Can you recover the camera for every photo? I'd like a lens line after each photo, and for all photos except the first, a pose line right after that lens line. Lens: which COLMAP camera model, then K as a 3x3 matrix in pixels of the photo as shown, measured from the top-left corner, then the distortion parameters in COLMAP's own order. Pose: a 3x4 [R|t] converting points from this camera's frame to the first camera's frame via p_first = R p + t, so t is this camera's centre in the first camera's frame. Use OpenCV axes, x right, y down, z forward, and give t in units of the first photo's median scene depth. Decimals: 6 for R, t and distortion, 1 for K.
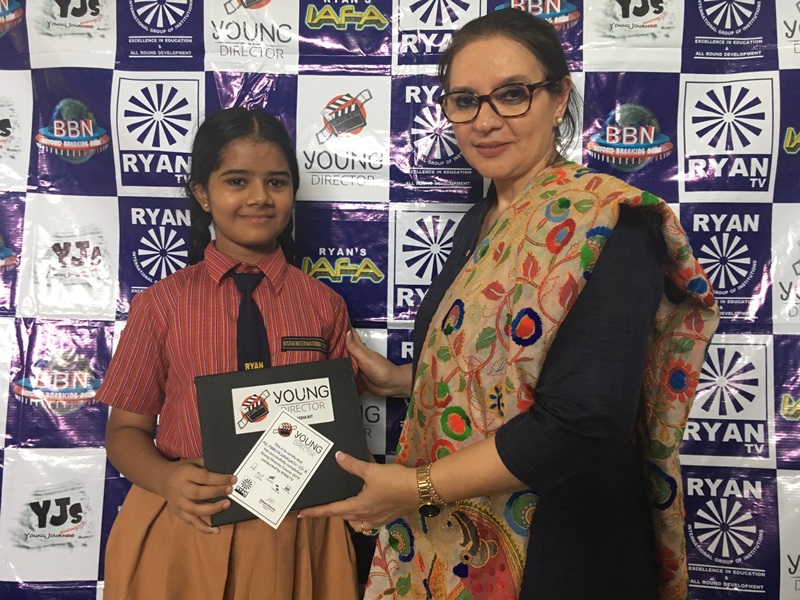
lens RADIAL K [[695.9, 0, 374.4], [0, 695.9, 281.9], [0, 0, 1]] dist [0.042430, -0.104294]
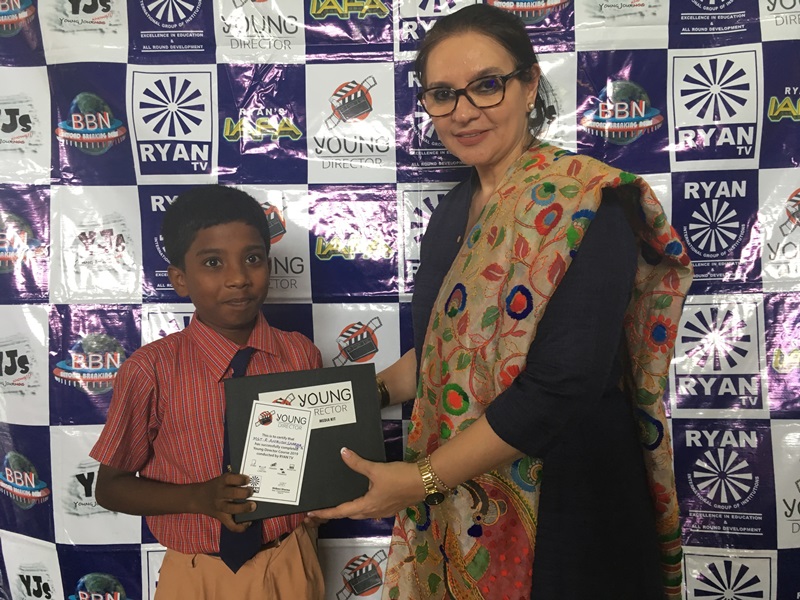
lens RADIAL K [[727.4, 0, 383.3], [0, 727.4, 271.7], [0, 0, 1]] dist [0.081724, -0.161856]
pose [[0.999255, -0.038592, -0.000258, -0.003938], [0.038586, 0.998949, 0.024733, -0.006849], [-0.000697, -0.024724, 0.999694, -0.113069]]
